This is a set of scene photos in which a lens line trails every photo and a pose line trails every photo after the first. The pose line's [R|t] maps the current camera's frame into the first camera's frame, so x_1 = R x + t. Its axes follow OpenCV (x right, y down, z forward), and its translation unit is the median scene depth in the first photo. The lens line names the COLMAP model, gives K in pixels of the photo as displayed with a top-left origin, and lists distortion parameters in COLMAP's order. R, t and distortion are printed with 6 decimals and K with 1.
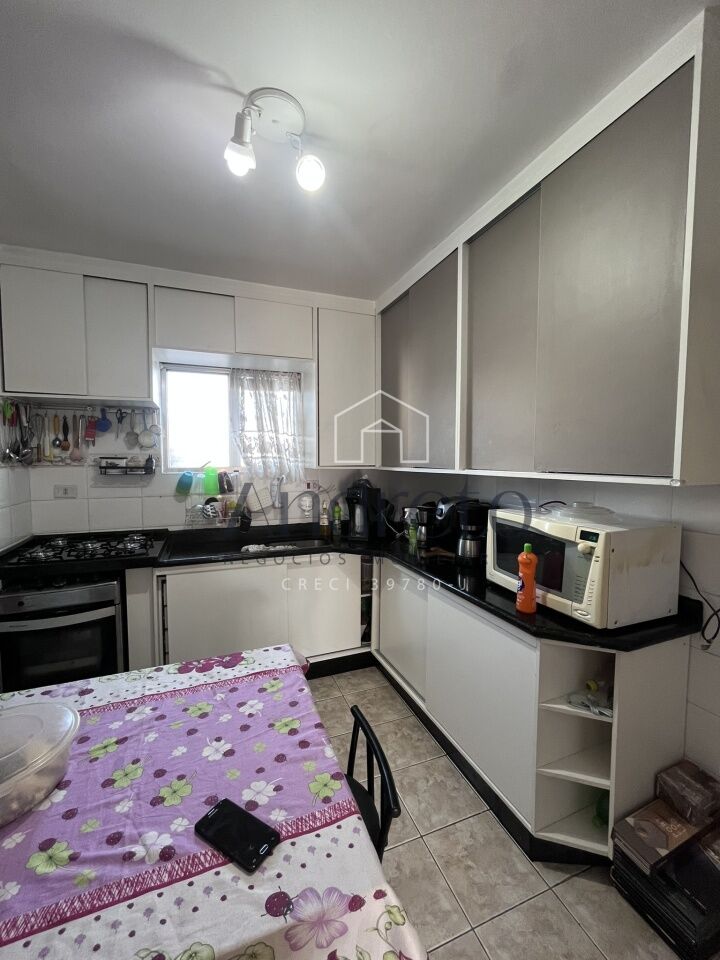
lens RADIAL K [[390.2, 0, 361.6], [0, 390.2, 480.6], [0, 0, 1]] dist [0.000229, -0.000853]
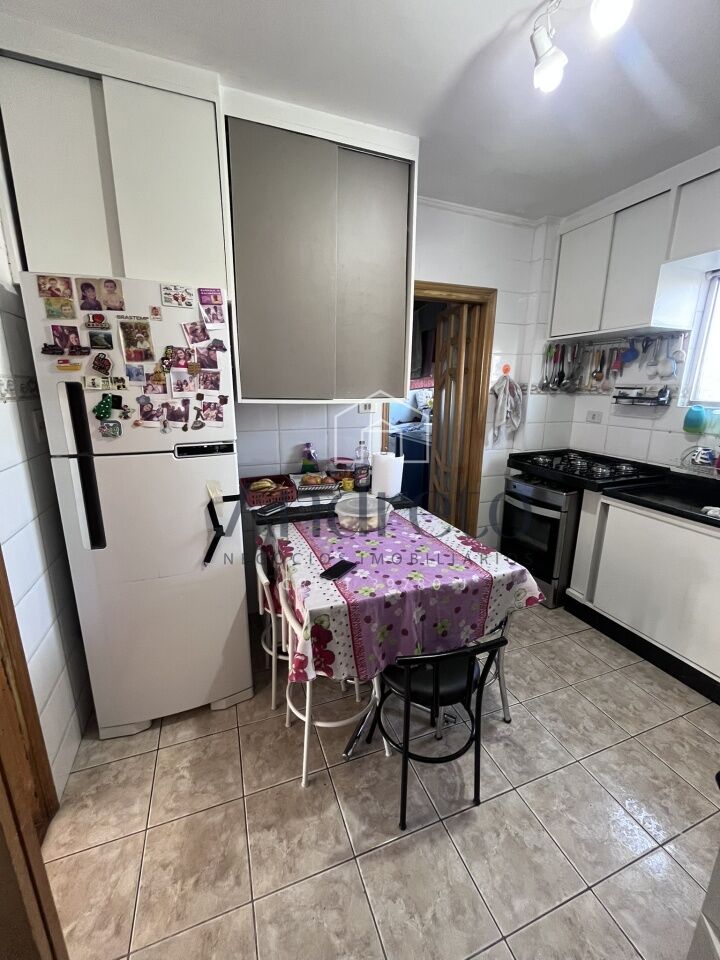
lens RADIAL K [[390.2, 0, 356.0], [0, 390.2, 478.2], [0, 0, 1]] dist [0.000229, -0.000853]
pose [[-0.017307, 0.233443, -0.972217, 0.821161], [-0.064998, 0.970043, 0.234078, -0.038633], [0.997735, 0.067244, -0.001615, 0.542769]]
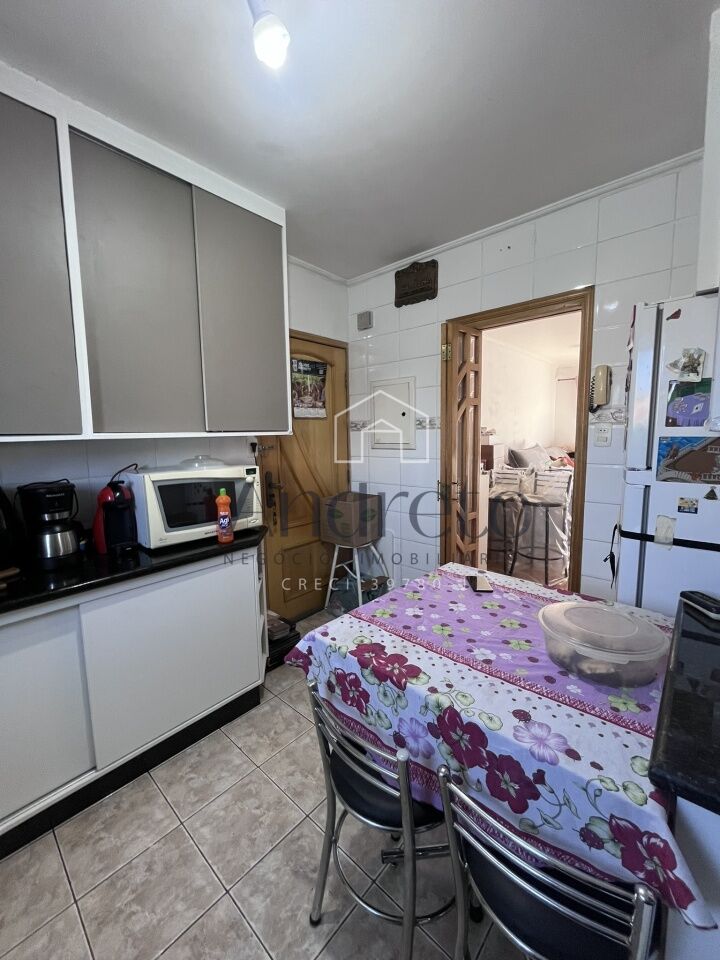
lens RADIAL K [[390.2, 0, 357.3], [0, 390.2, 480.0], [0, 0, 1]] dist [0.000229, -0.000853]
pose [[-0.446335, -0.095903, 0.889712, -0.969920], [0.070945, 0.987319, 0.142015, -0.013972], [-0.892049, 0.126507, -0.433871, 1.266116]]
